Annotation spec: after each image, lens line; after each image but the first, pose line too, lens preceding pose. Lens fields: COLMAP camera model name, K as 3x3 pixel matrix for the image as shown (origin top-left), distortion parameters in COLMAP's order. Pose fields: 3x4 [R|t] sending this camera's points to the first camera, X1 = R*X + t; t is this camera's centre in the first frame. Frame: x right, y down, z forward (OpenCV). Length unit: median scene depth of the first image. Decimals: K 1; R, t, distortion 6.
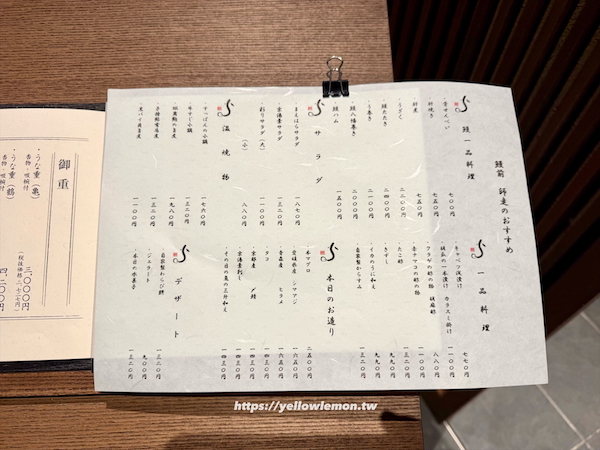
lens RADIAL K [[423.2, 0, 303.2], [0, 423.2, 229.4], [0, 0, 1]] dist [-0.029655, 0.019878]
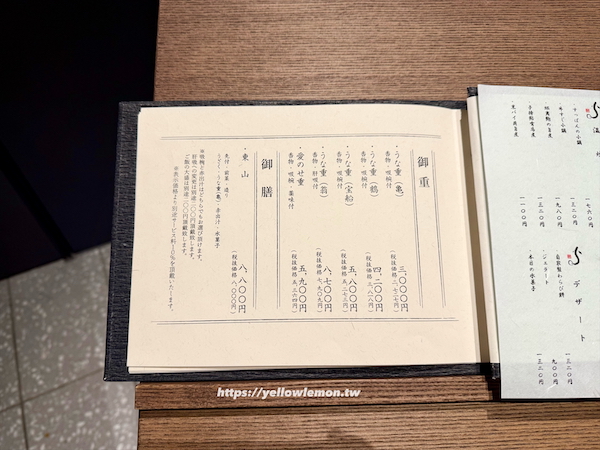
lens RADIAL K [[423.2, 0, 297.9], [0, 423.2, 226.4], [0, 0, 1]] dist [-0.029655, 0.019878]
pose [[0.999880, 0.013473, 0.007693, -0.883914], [-0.013314, 0.999703, -0.020410, 0.017881], [-0.007965, 0.020305, 0.999762, 0.031313]]
